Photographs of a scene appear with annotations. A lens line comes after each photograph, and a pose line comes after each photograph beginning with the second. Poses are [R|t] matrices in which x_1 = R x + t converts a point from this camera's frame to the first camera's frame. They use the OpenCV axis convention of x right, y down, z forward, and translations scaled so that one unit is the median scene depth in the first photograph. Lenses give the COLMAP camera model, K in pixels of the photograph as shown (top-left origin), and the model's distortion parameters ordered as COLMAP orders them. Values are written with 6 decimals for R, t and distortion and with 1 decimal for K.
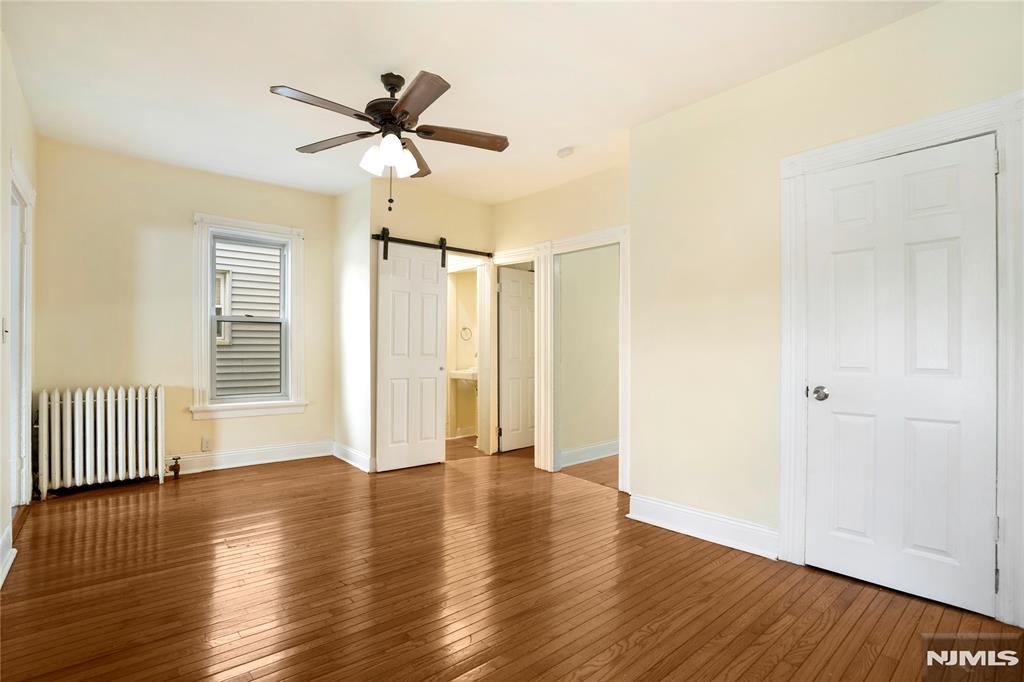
lens RADIAL K [[478.3, 0, 509.2], [0, 478.3, 339.6], [0, 0, 1]] dist [-0.001641, -0.000252]
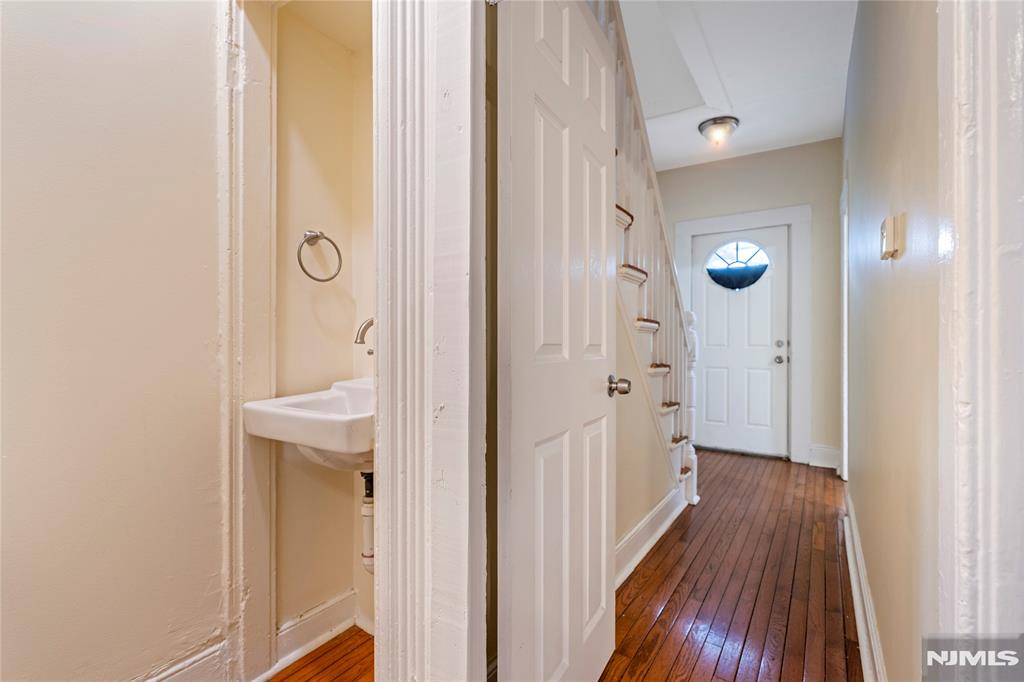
lens RADIAL K [[478.3, 0, 509.2], [0, 478.3, 339.6], [0, 0, 1]] dist [-0.001641, -0.000252]
pose [[0.962025, 0.001170, 0.272958, -0.065030], [-0.005140, 0.999891, 0.013829, 0.032294], [-0.272913, -0.014707, 0.961926, 0.762762]]
